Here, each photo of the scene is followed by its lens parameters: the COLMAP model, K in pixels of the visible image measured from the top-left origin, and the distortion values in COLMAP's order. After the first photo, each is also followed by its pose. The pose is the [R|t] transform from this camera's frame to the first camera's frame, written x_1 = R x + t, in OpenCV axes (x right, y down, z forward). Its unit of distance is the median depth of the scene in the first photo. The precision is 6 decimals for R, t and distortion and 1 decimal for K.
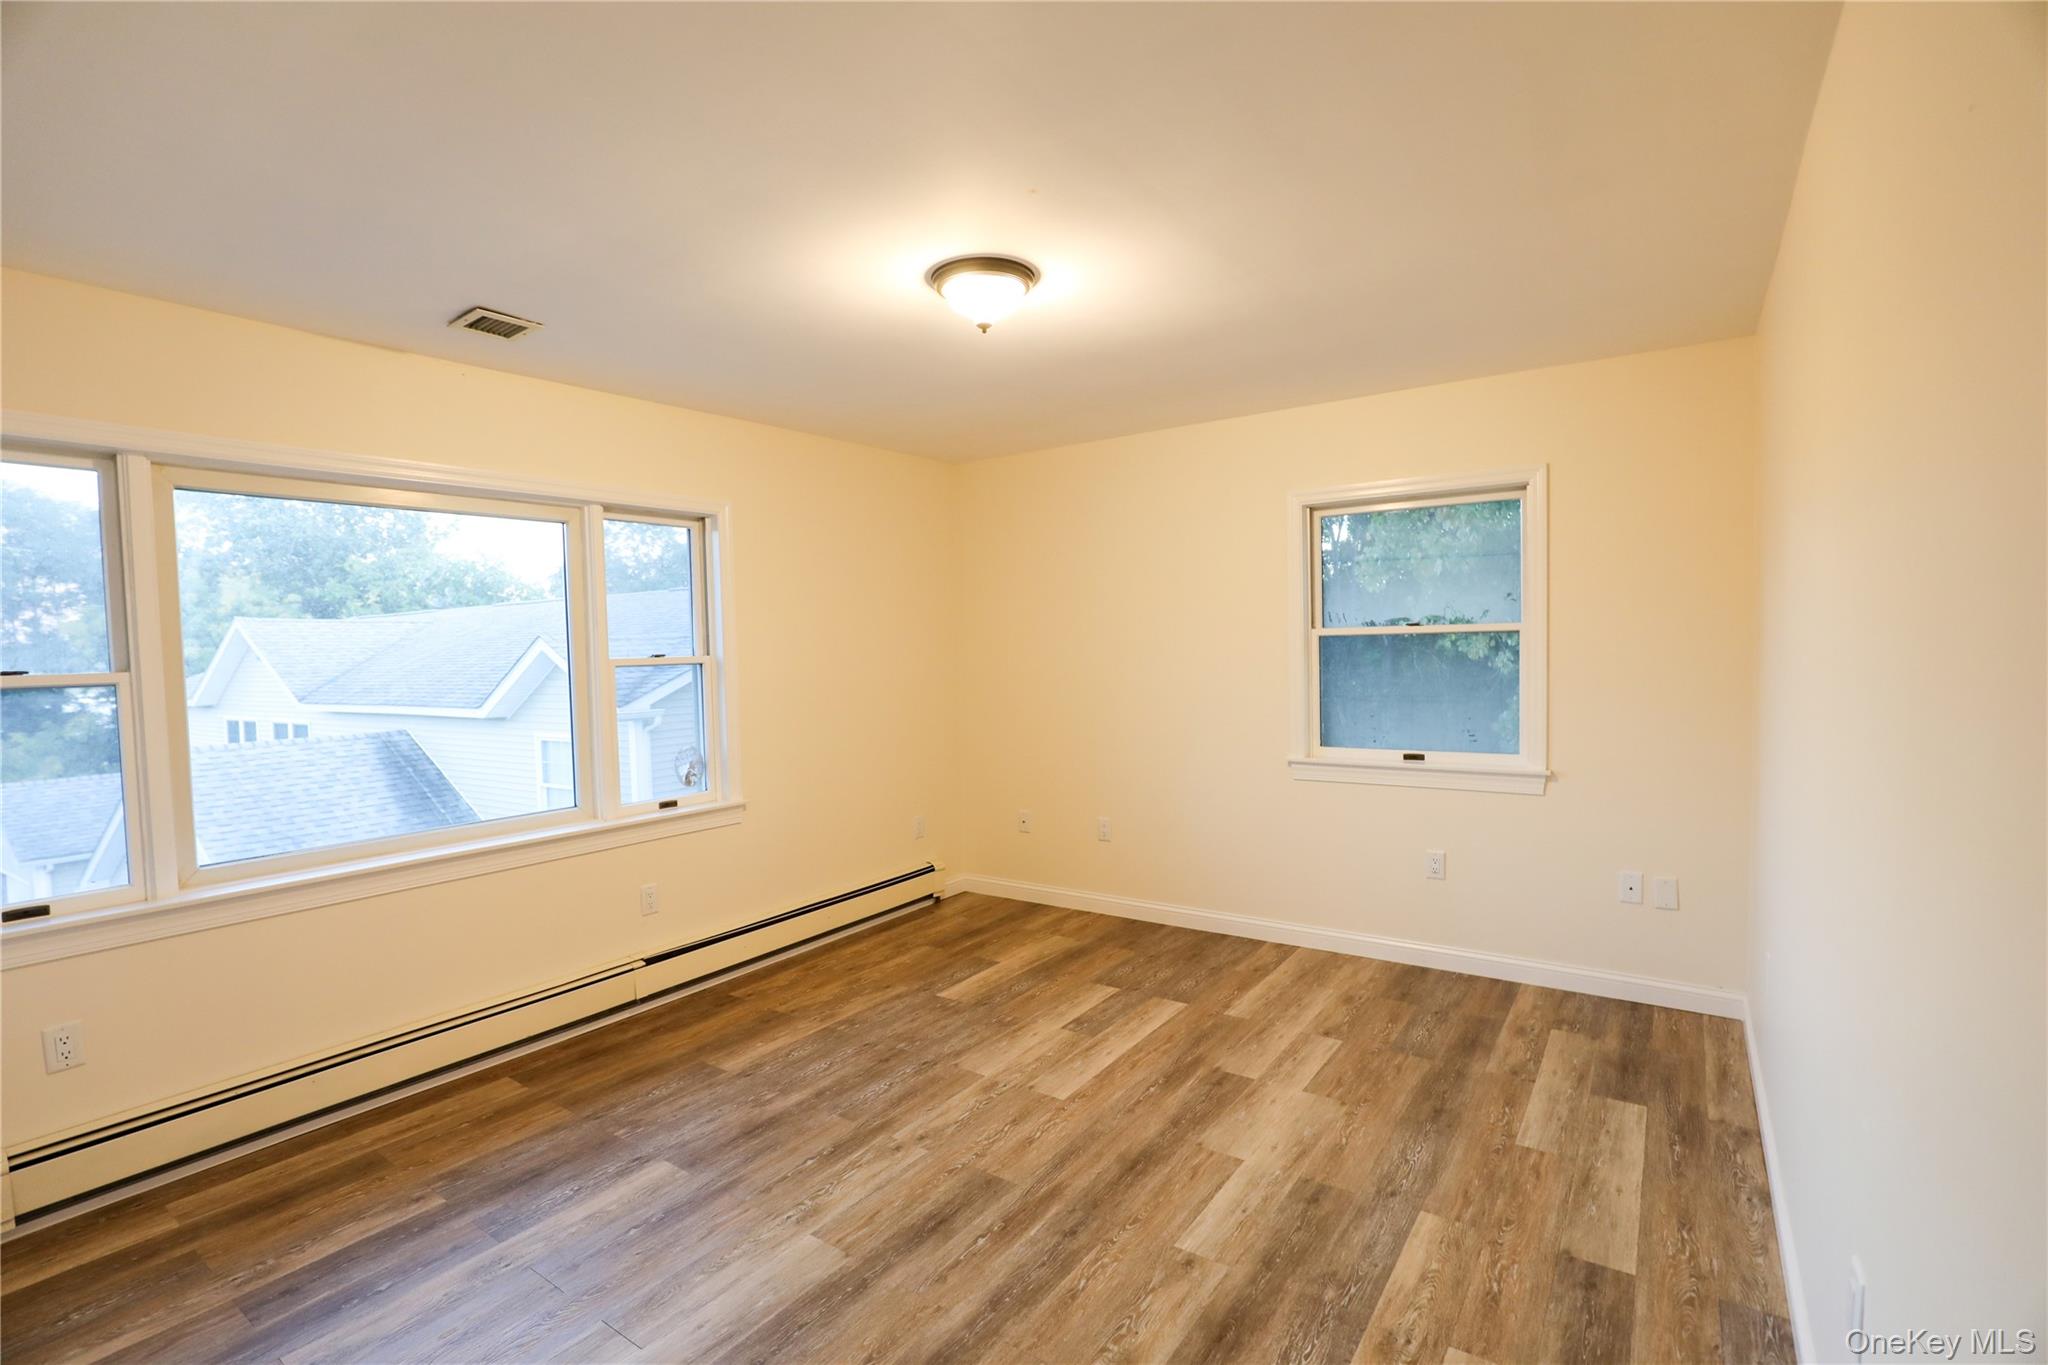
lens RADIAL K [[934.9, 0, 1017.5], [0, 934.9, 685.1], [0, 0, 1]] dist [-0.033798, 0.006351]
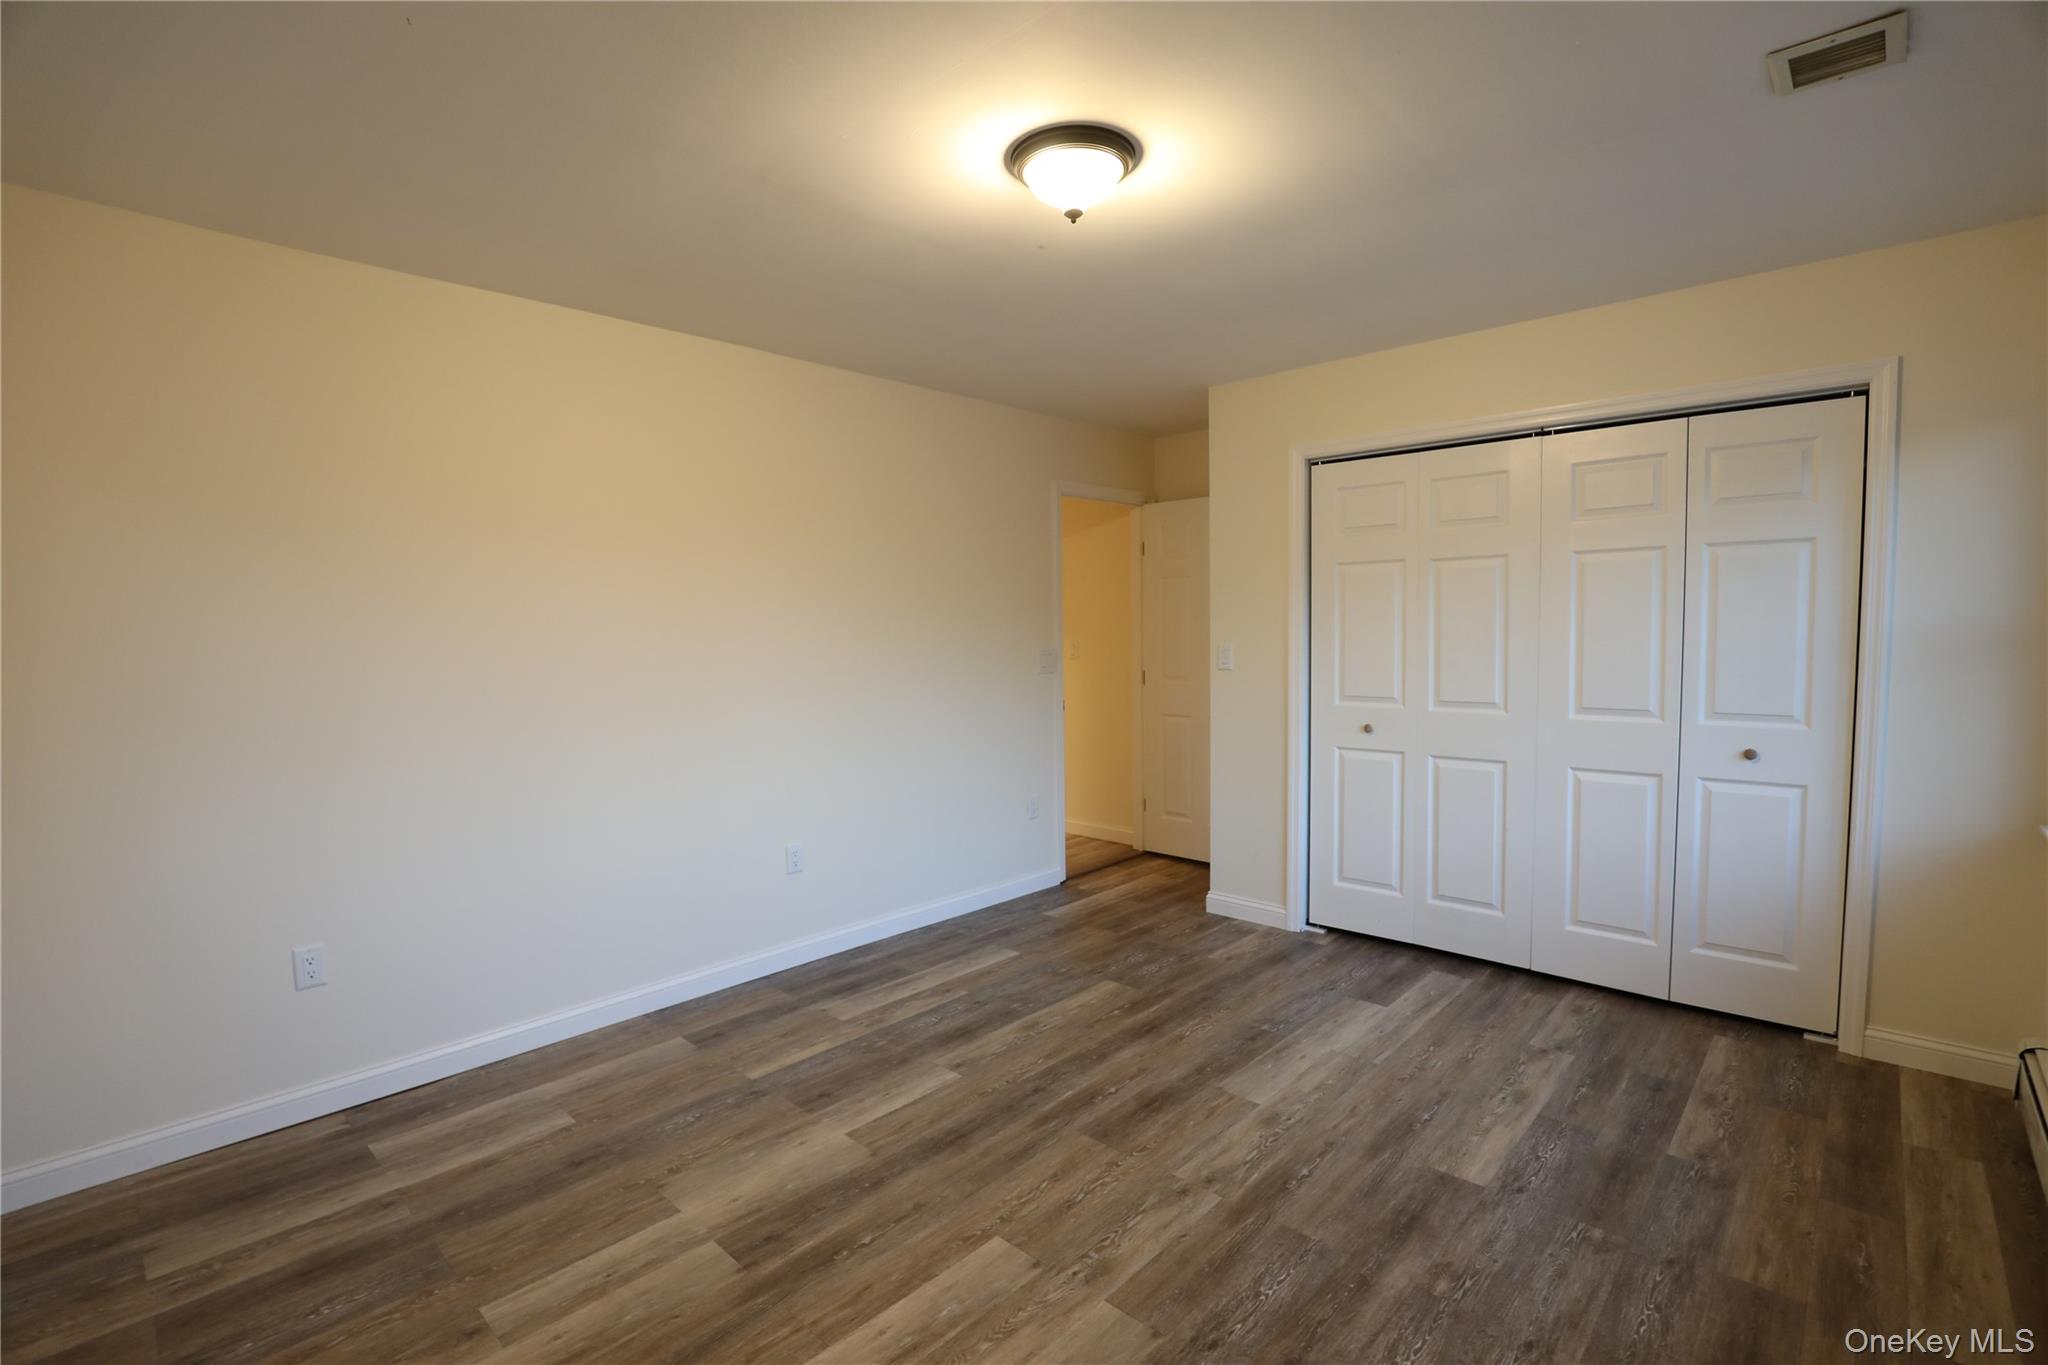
lens RADIAL K [[934.9, 0, 1017.5], [0, 934.9, 685.1], [0, 0, 1]] dist [-0.033798, 0.006351]
pose [[-0.989415, 0.029888, 0.142003, -0.090864], [0.044975, 0.993534, 0.104249, -0.056653], [-0.137969, 0.109532, -0.984361, 1.864955]]
